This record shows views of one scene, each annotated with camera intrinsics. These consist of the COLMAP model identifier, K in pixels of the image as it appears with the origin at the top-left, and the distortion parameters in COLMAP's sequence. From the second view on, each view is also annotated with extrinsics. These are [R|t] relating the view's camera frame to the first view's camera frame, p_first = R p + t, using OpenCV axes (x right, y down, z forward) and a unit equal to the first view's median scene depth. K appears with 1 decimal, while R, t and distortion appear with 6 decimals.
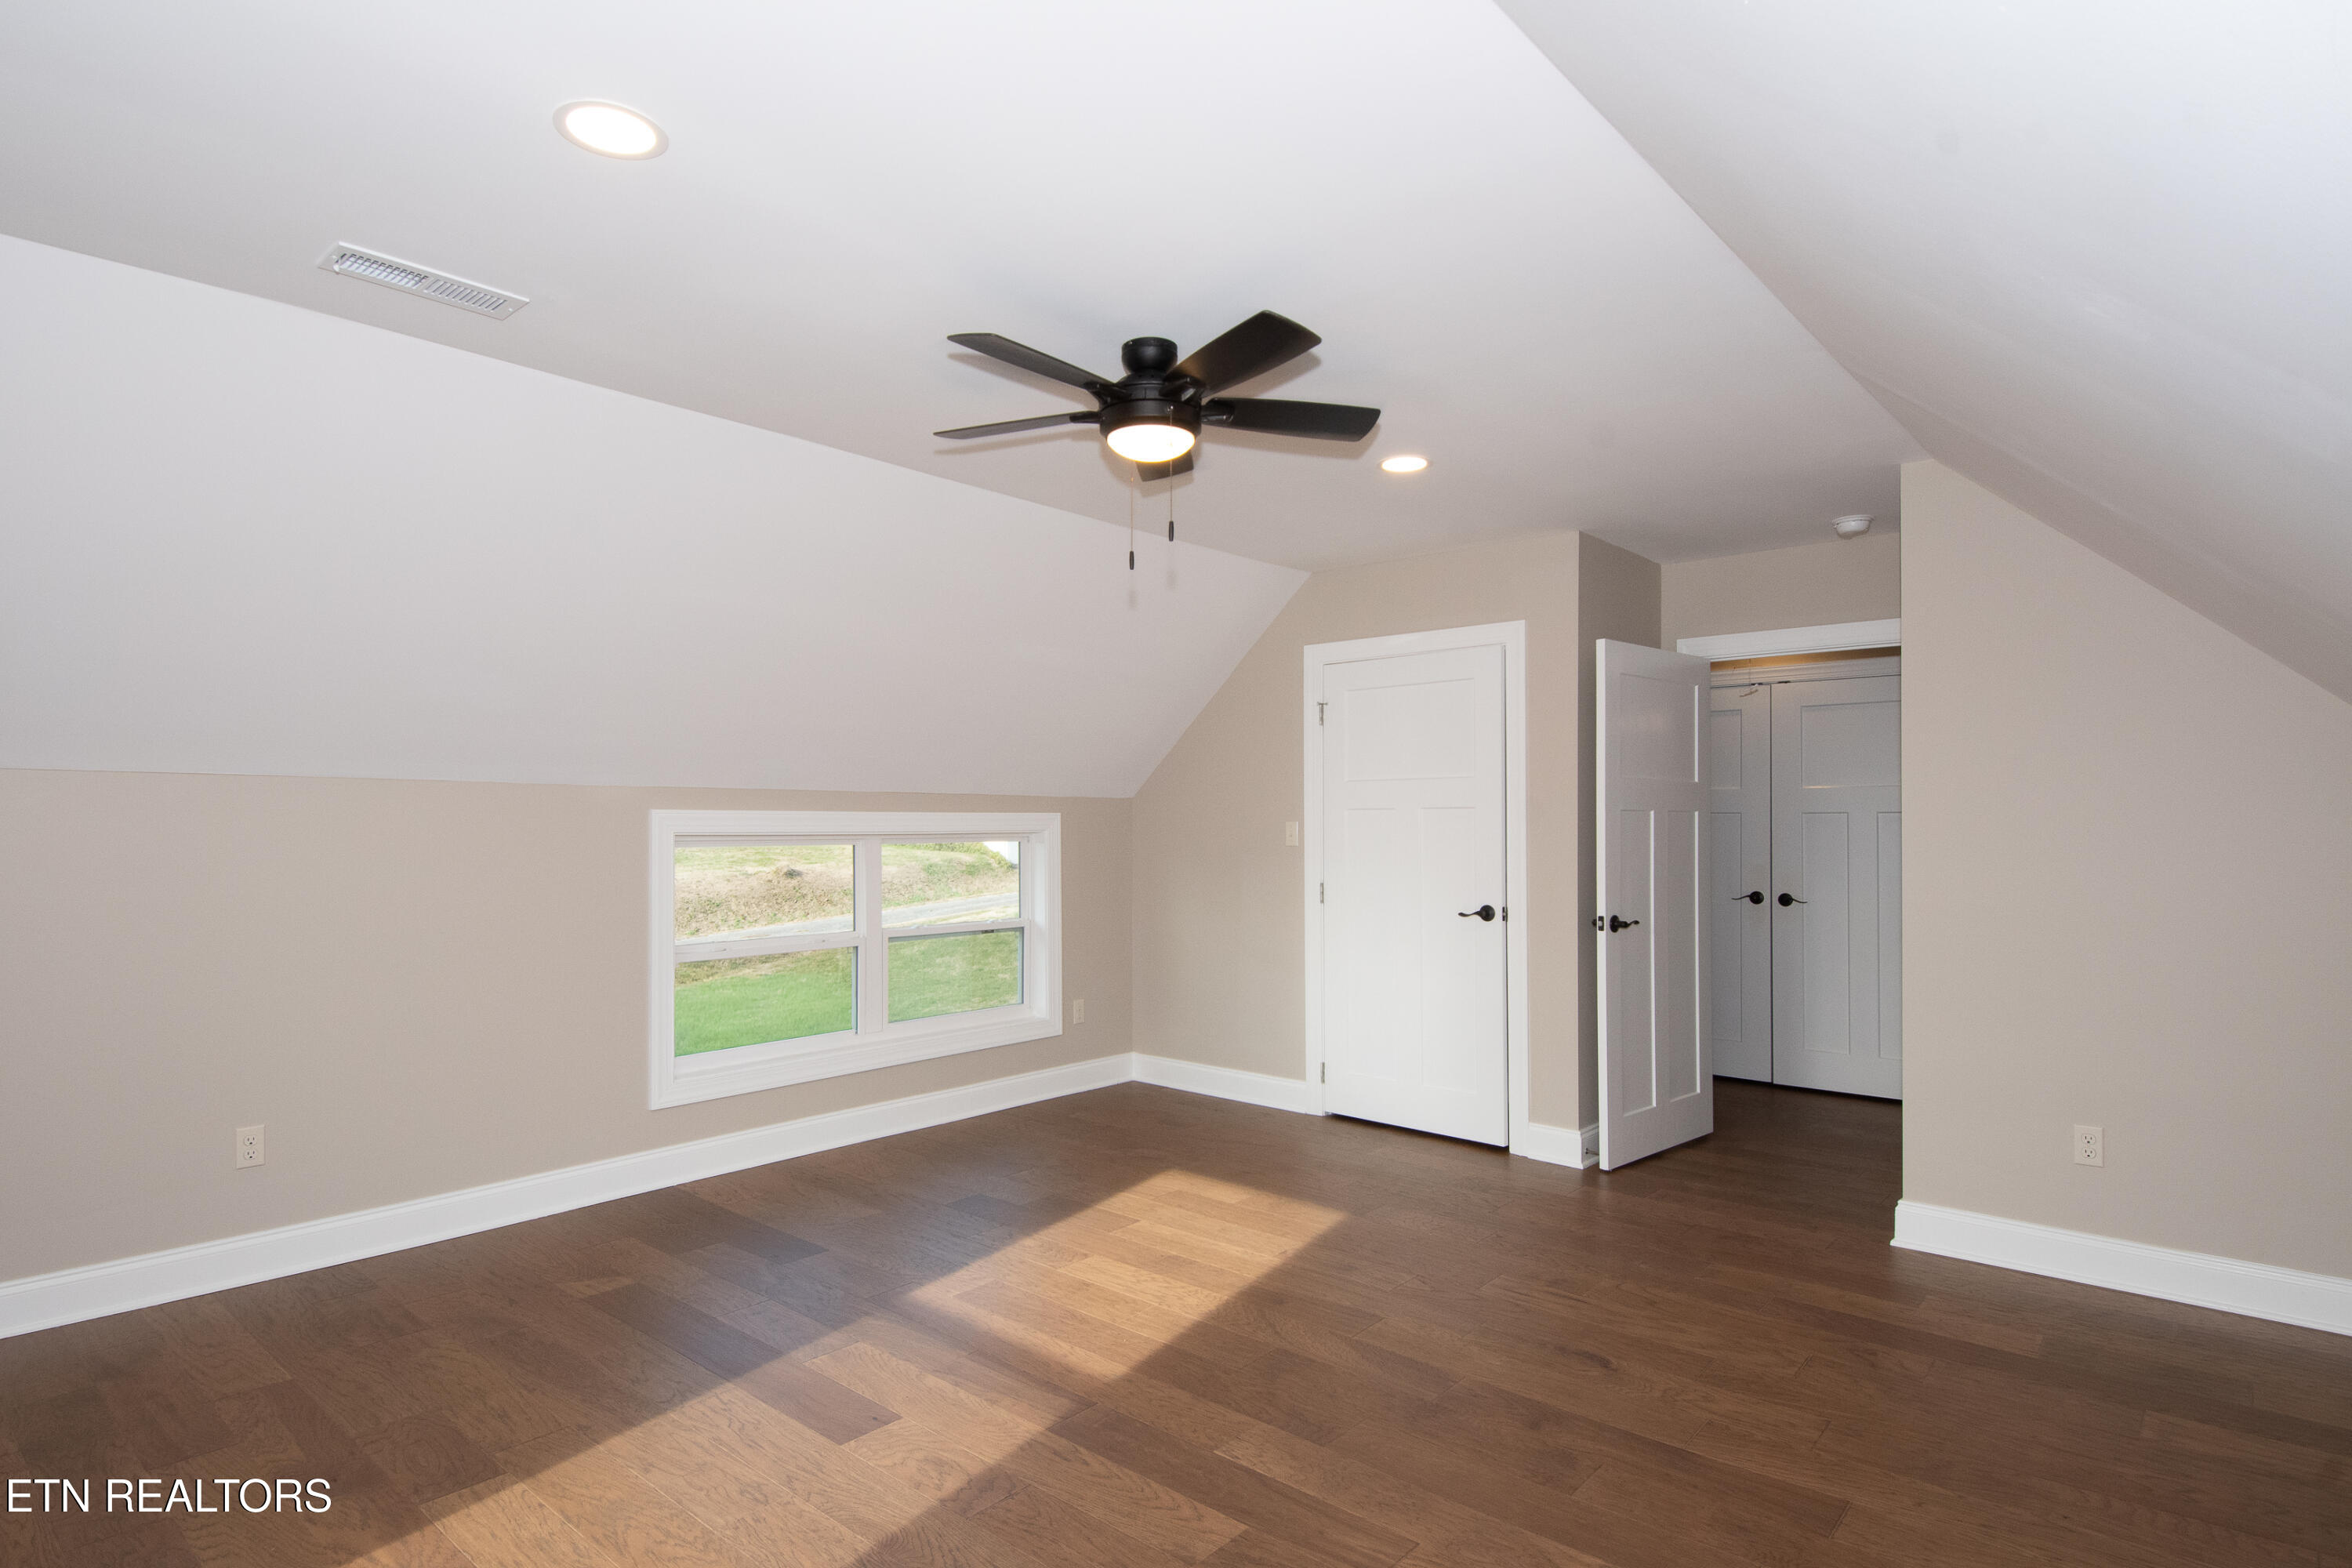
lens RADIAL K [[1243.7, 0, 1170.6], [0, 1243.7, 821.8], [0, 0, 1]] dist [-0.000479, -0.000420]
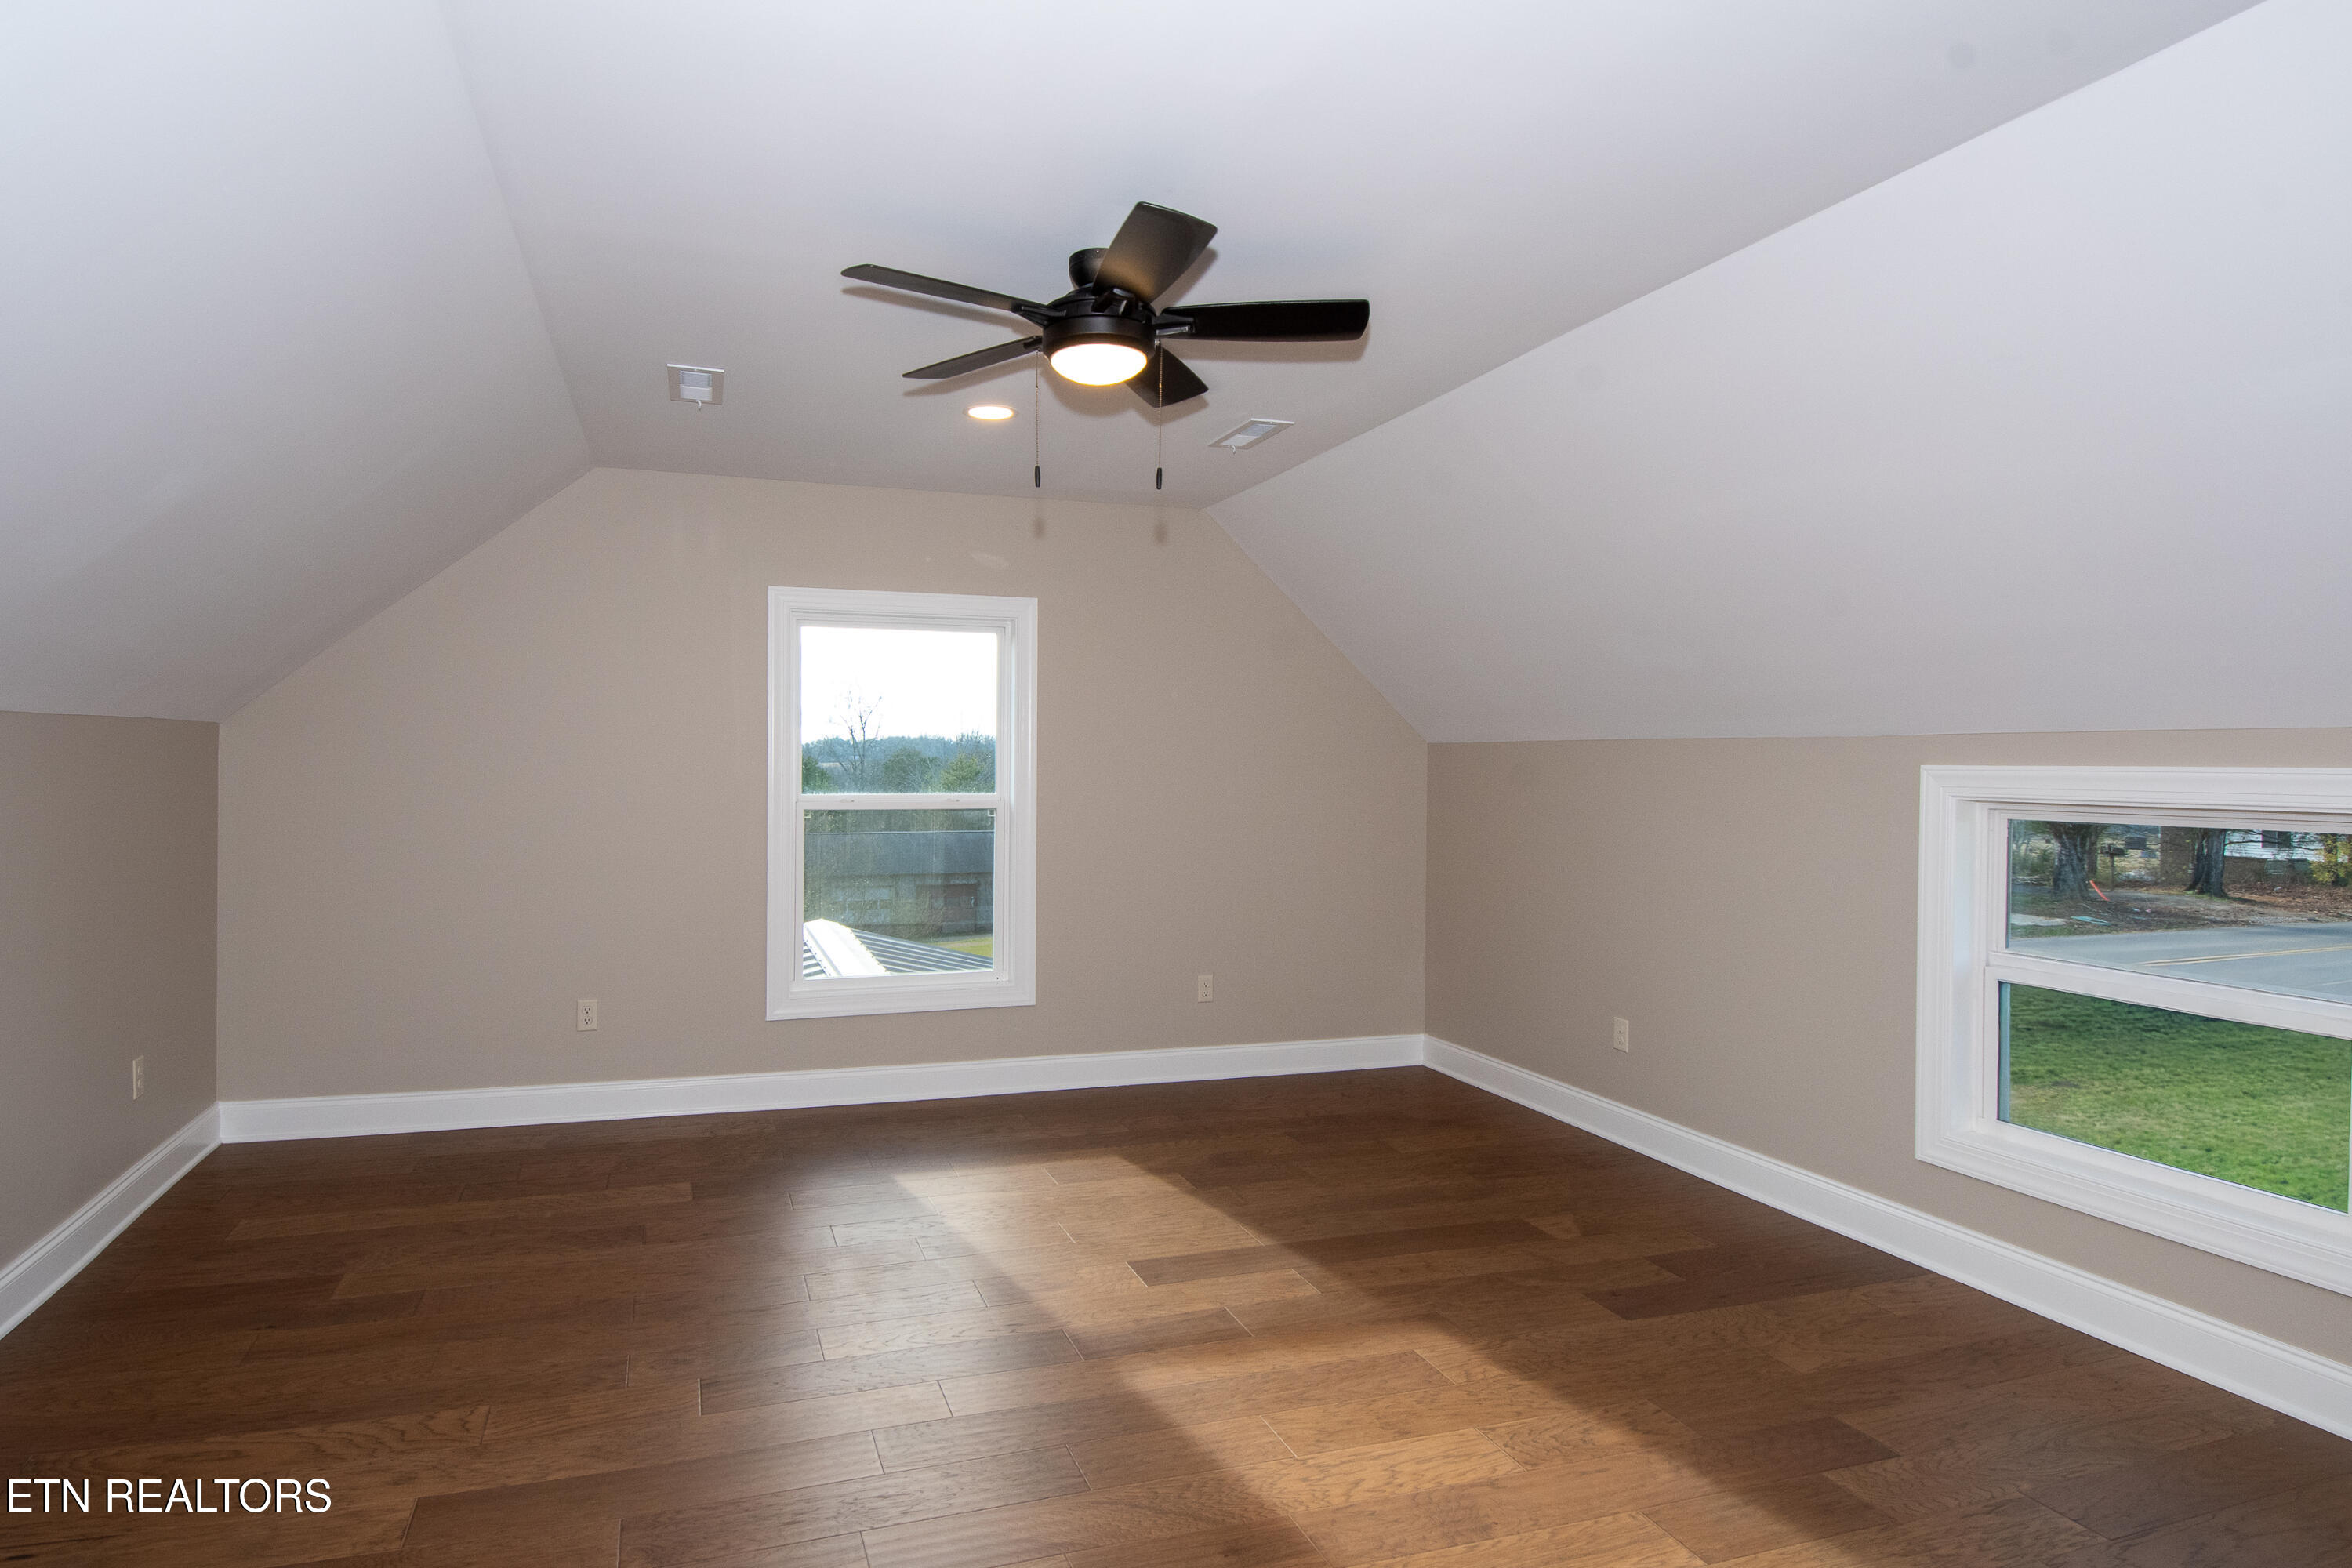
lens RADIAL K [[1369.2, 0, 1176.0], [0, 1369.2, 784.0], [0, 0, 1]] dist [0.000824, -0.000097]
pose [[-0.521900, 0.002287, -0.853003, 0.695675], [-0.007107, 0.999950, 0.007029, -0.002910], [0.852977, 0.009731, -0.521858, 1.350176]]
